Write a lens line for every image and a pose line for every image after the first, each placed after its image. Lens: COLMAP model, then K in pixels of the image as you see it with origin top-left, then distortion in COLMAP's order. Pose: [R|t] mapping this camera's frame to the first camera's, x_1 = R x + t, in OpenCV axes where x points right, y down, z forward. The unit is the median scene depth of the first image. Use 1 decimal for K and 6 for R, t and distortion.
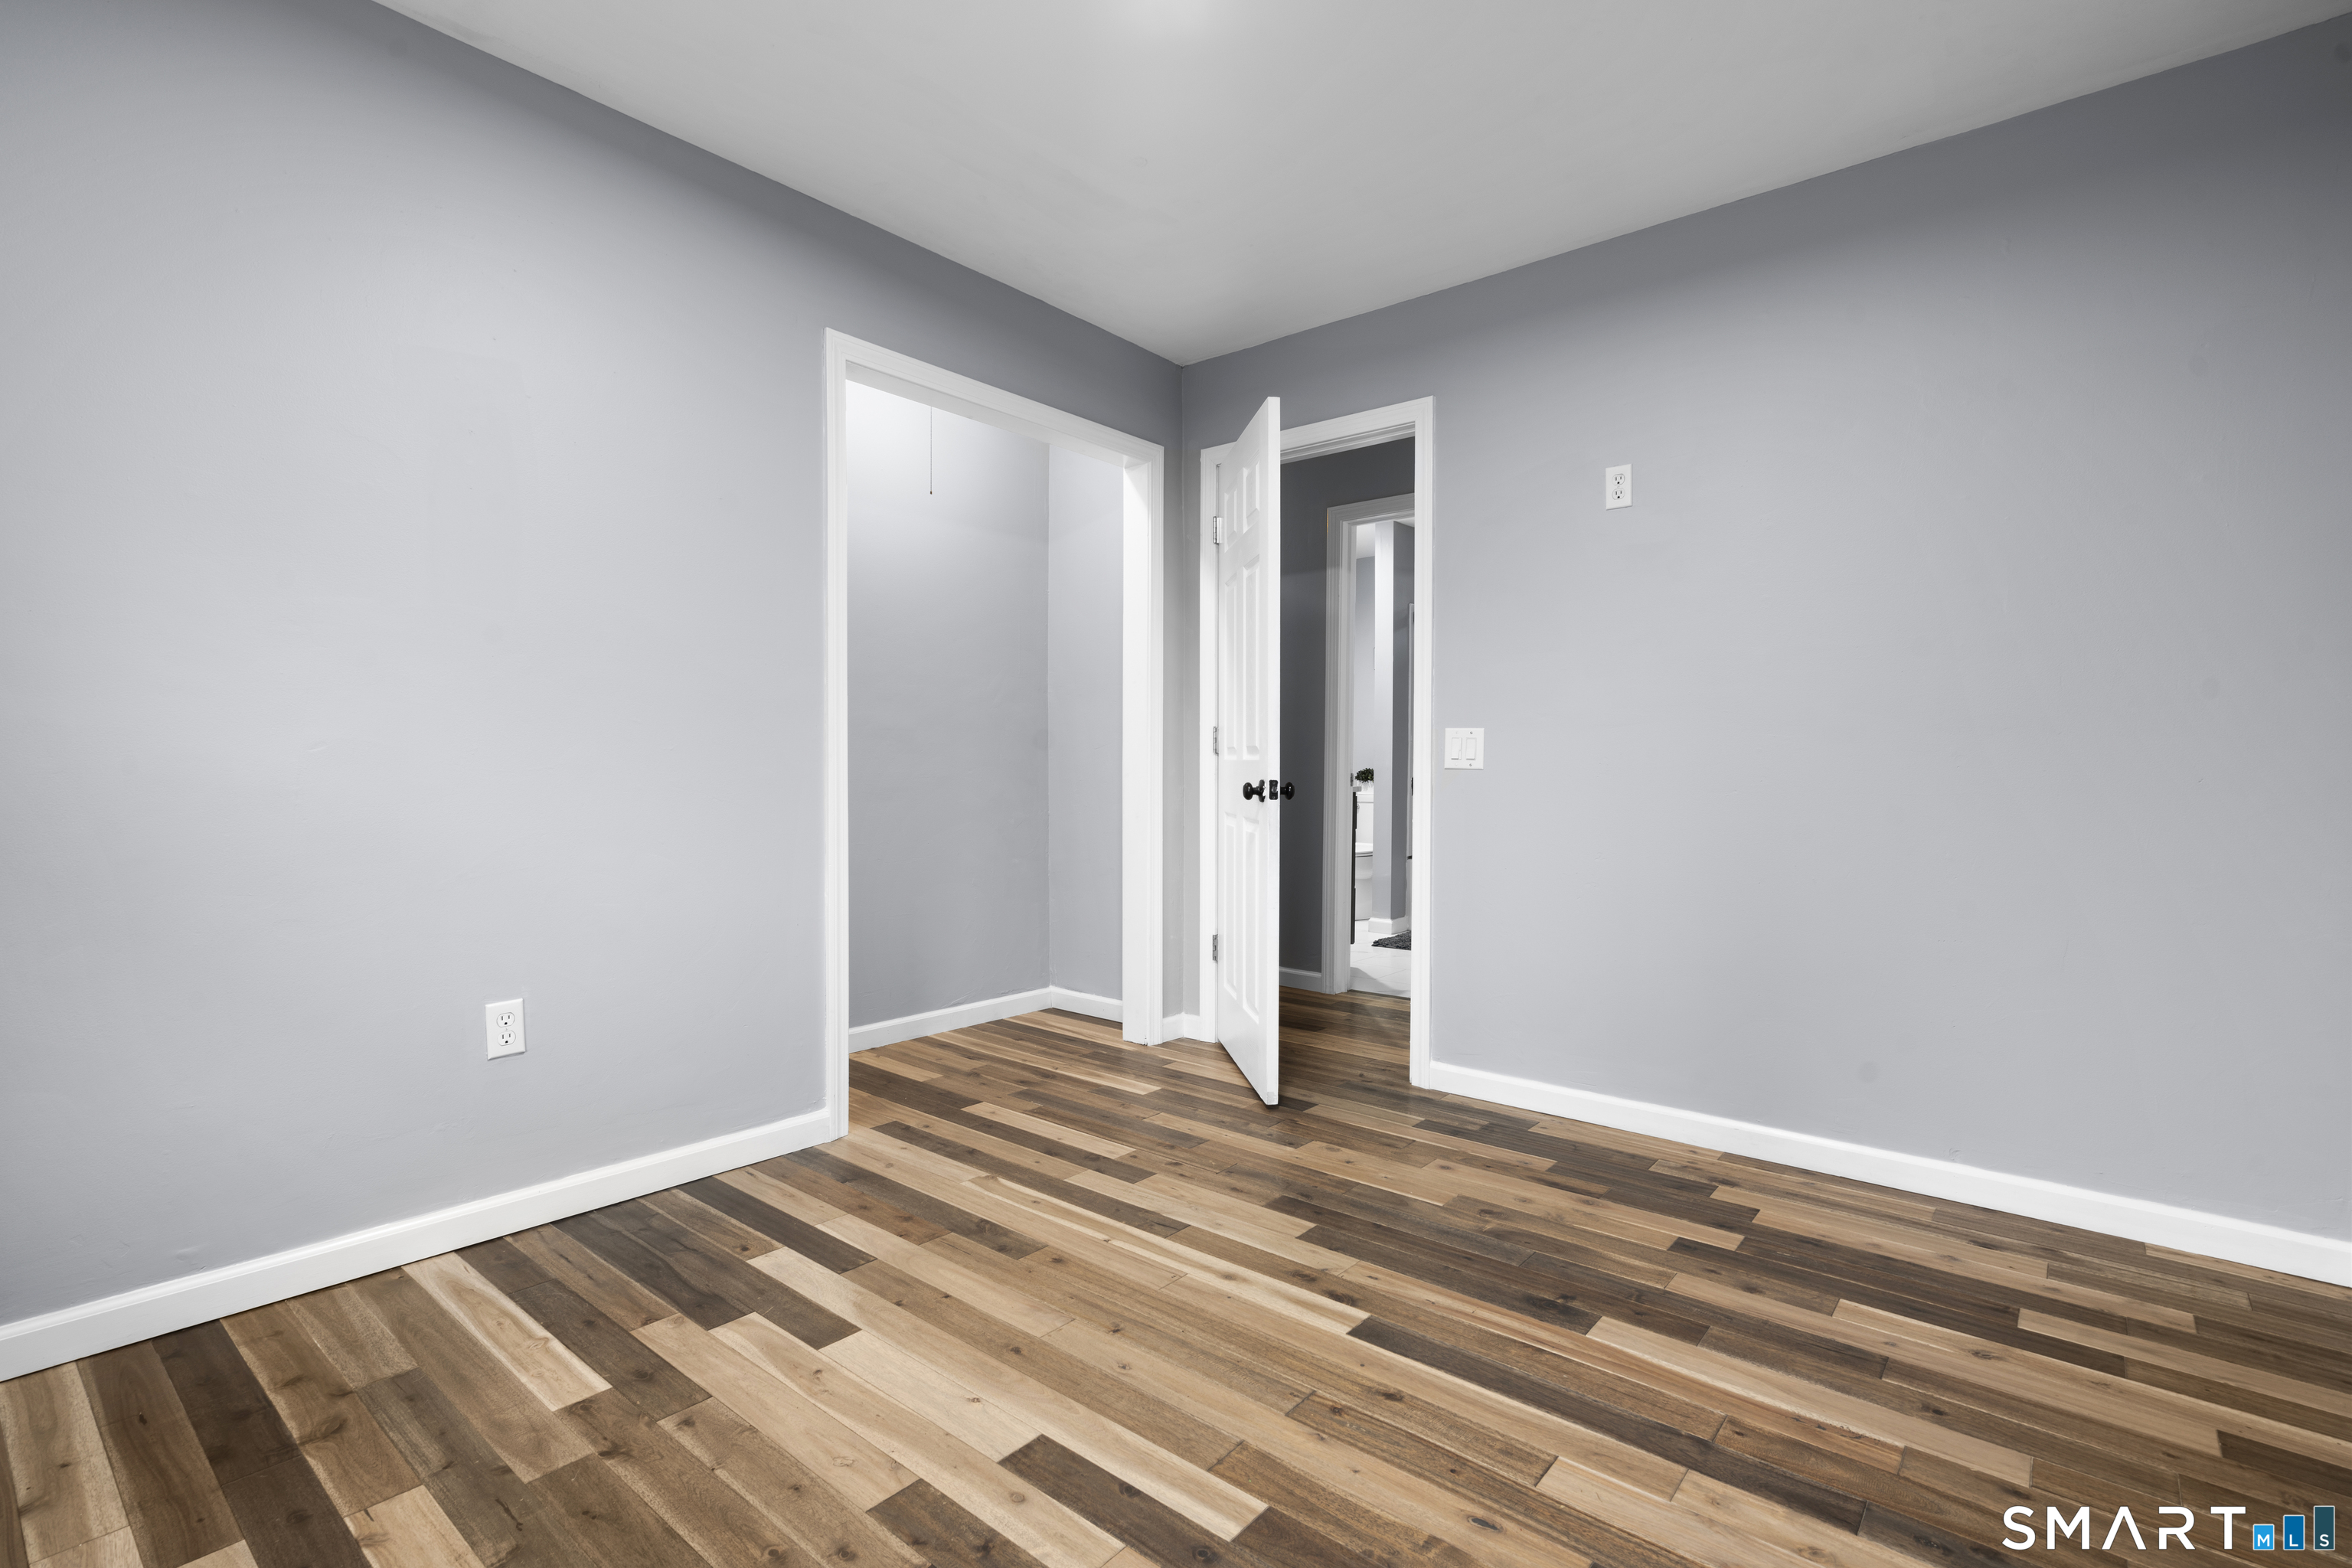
lens RADIAL K [[1097.8, 0, 1176.2], [0, 1097.8, 777.6], [0, 0, 1]] dist [-0.002843, 0.002664]
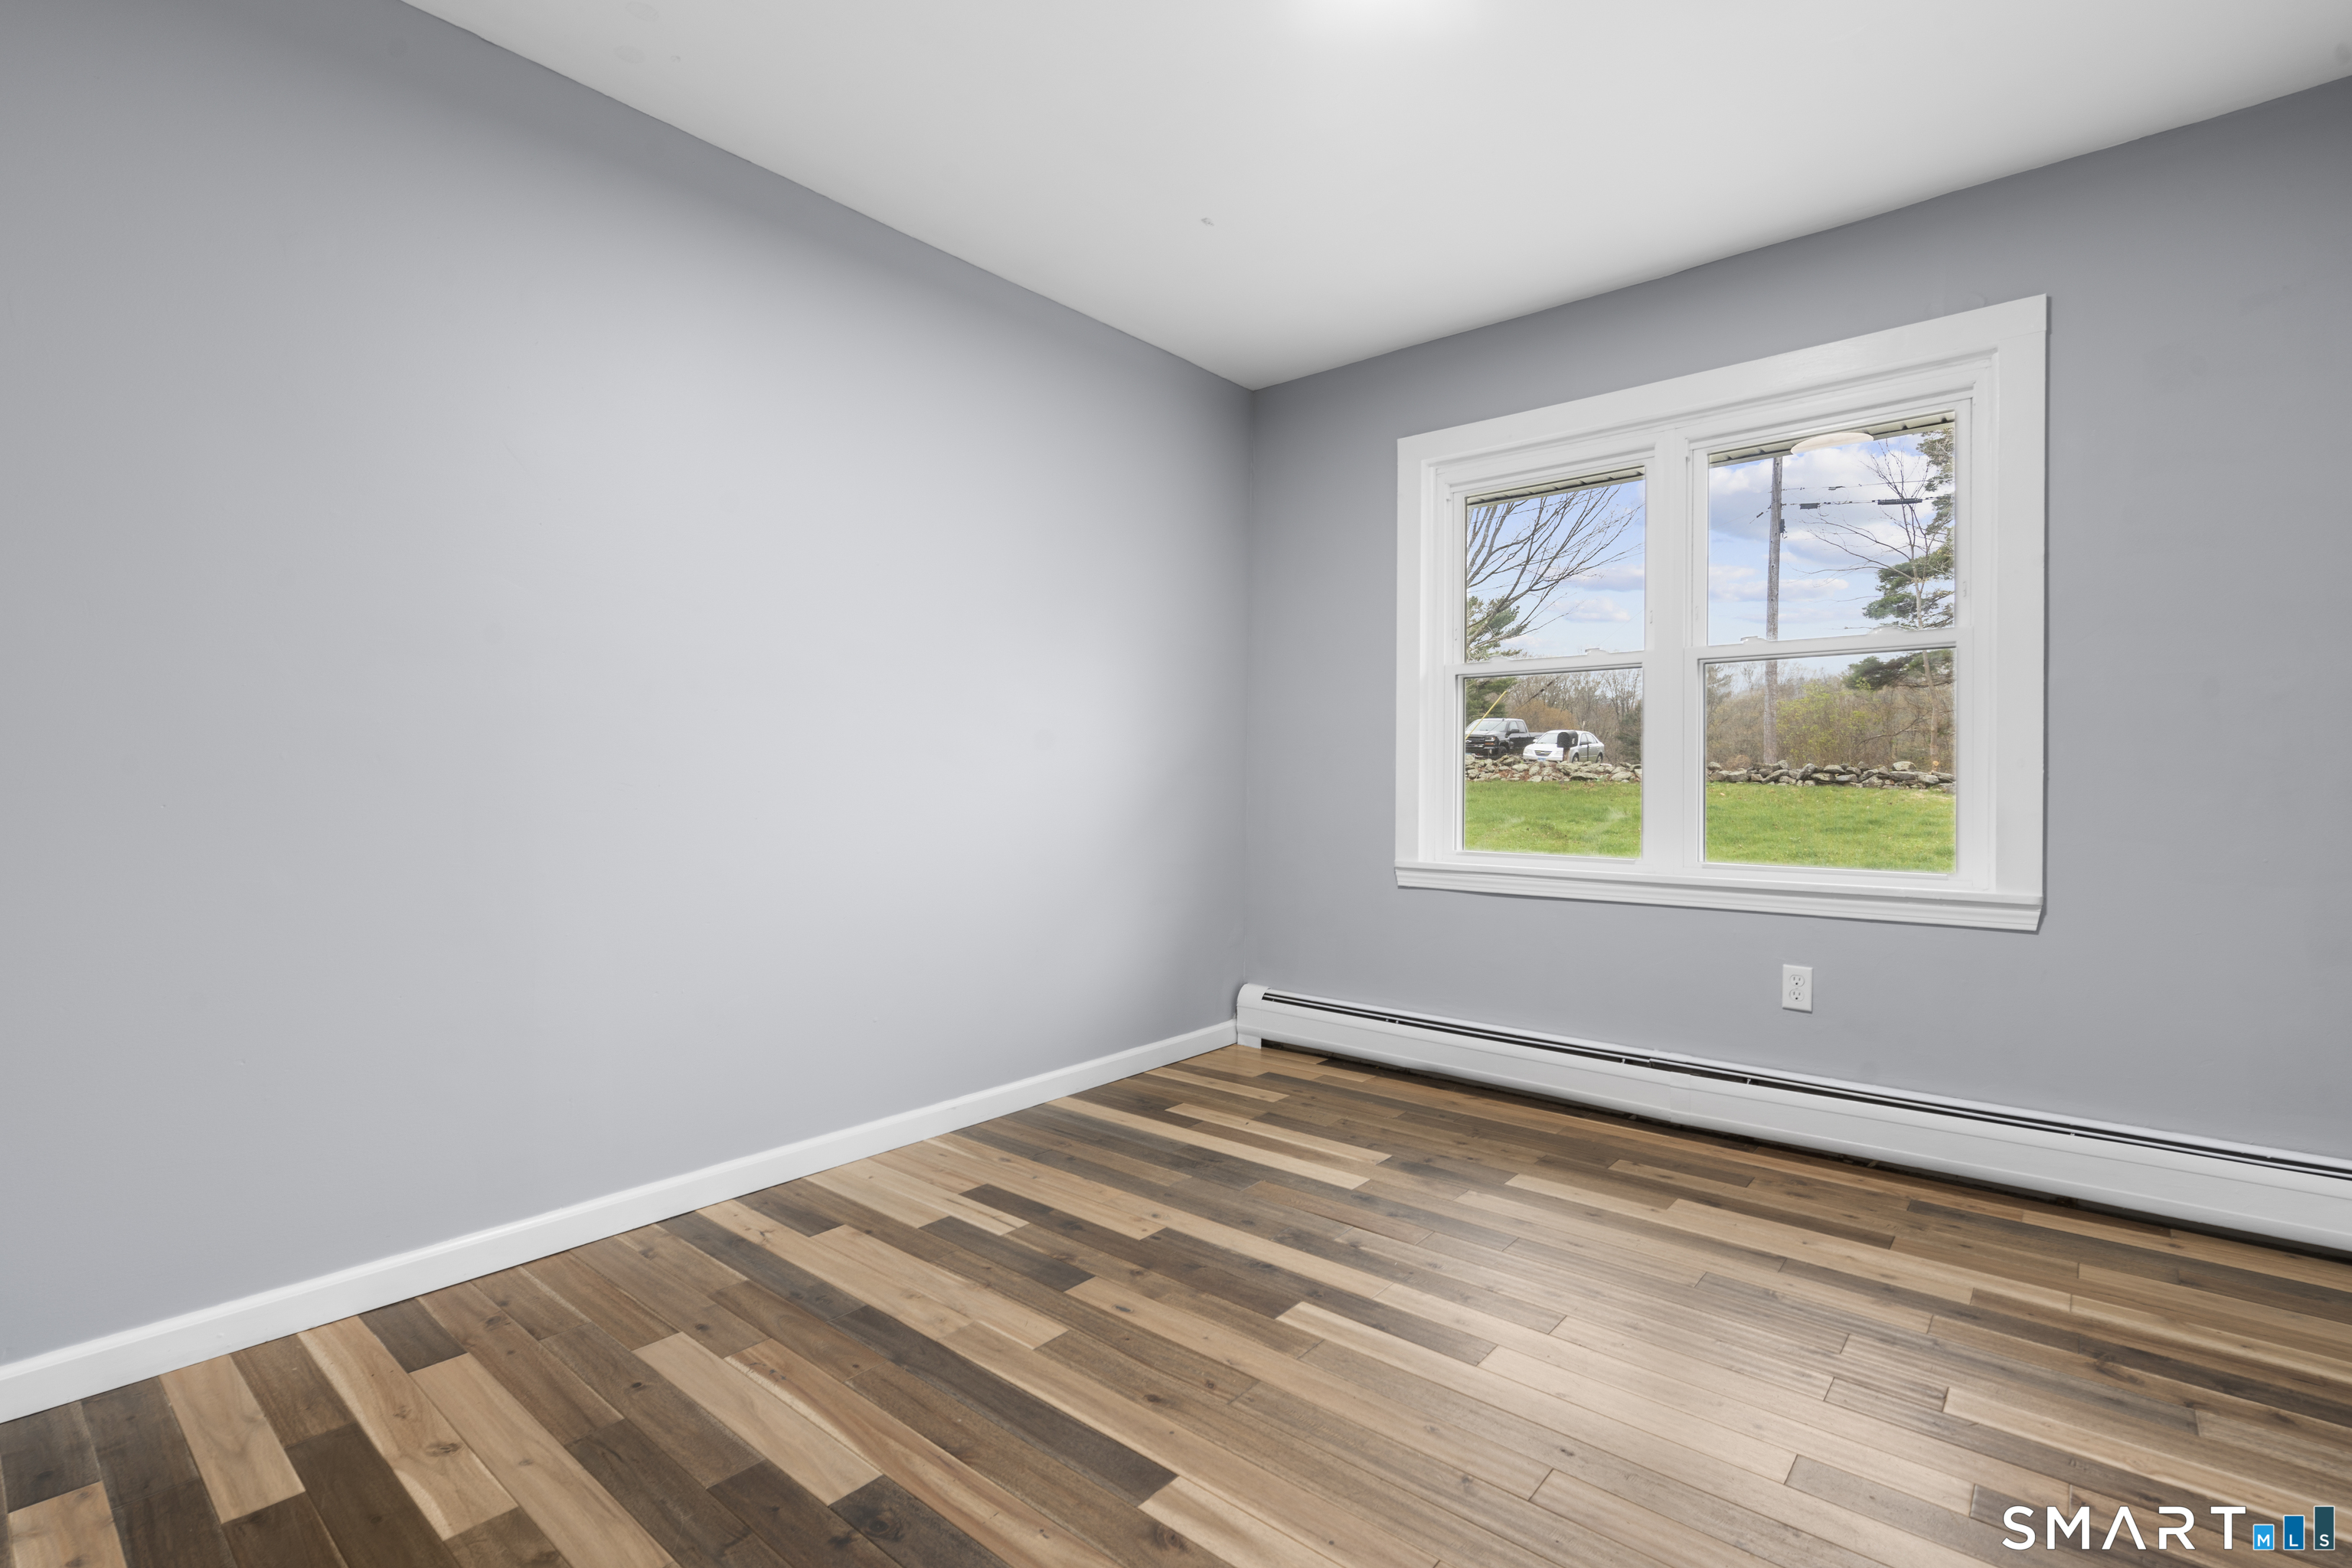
lens RADIAL K [[1097.8, 0, 1175.8], [0, 1097.8, 780.0], [0, 0, 1]] dist [-0.002843, 0.002664]
pose [[-0.999924, -0.009828, 0.007456, 0.178384], [-0.009727, 0.999863, 0.013398, -0.018316], [-0.007587, 0.013325, -0.999882, 2.052263]]
